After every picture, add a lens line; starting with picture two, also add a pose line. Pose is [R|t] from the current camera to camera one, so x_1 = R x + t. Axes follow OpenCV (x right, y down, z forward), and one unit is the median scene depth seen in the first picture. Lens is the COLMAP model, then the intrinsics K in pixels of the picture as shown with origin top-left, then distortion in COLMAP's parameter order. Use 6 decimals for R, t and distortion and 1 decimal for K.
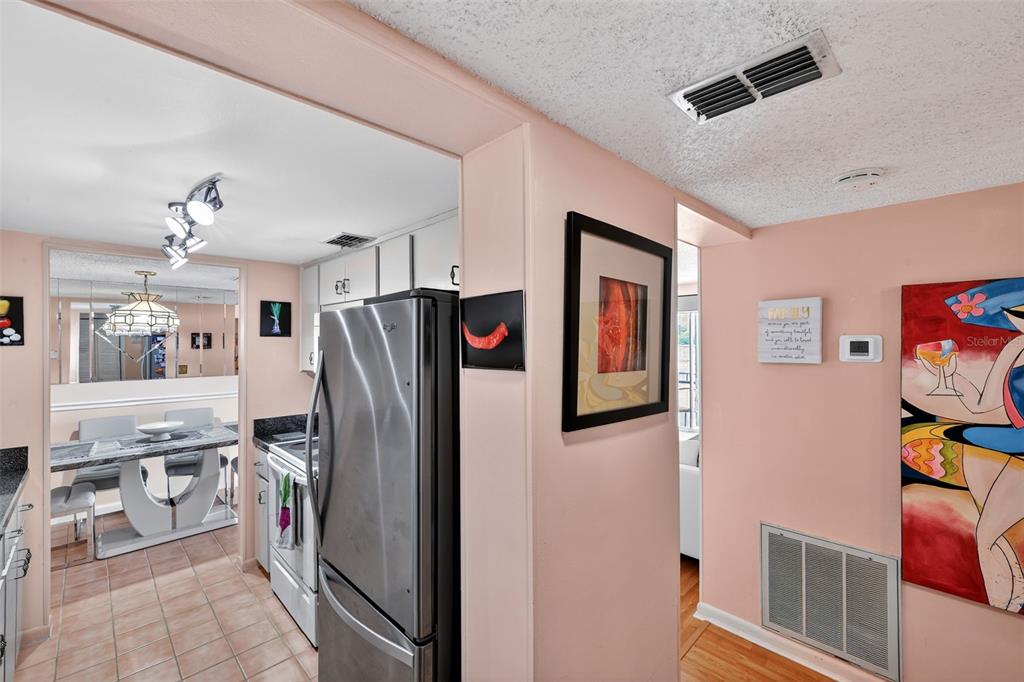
lens RADIAL K [[437.5, 0, 510.1], [0, 437.5, 339.2], [0, 0, 1]] dist [-0.000028, 0.000027]
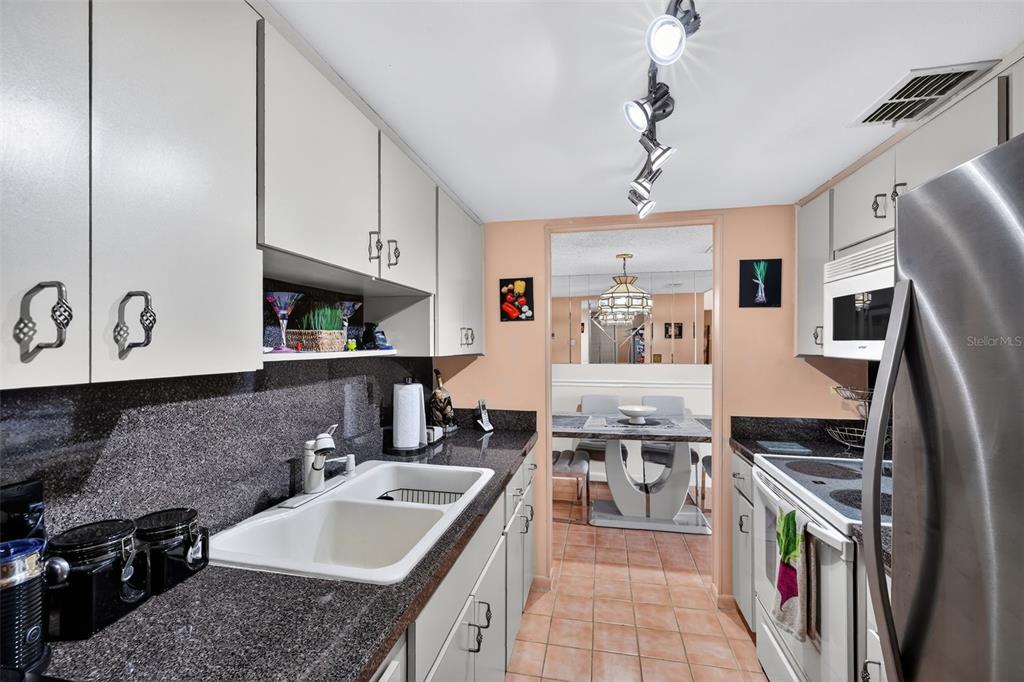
lens RADIAL K [[437.5, 0, 510.1], [0, 437.5, 339.2], [0, 0, 1]] dist [-0.000028, 0.000027]
pose [[0.562565, -0.001657, -0.826751, -0.160106], [0.001637, 0.999998, -0.000890, 0.046015], [0.826752, -0.000852, 0.562567, 0.233468]]
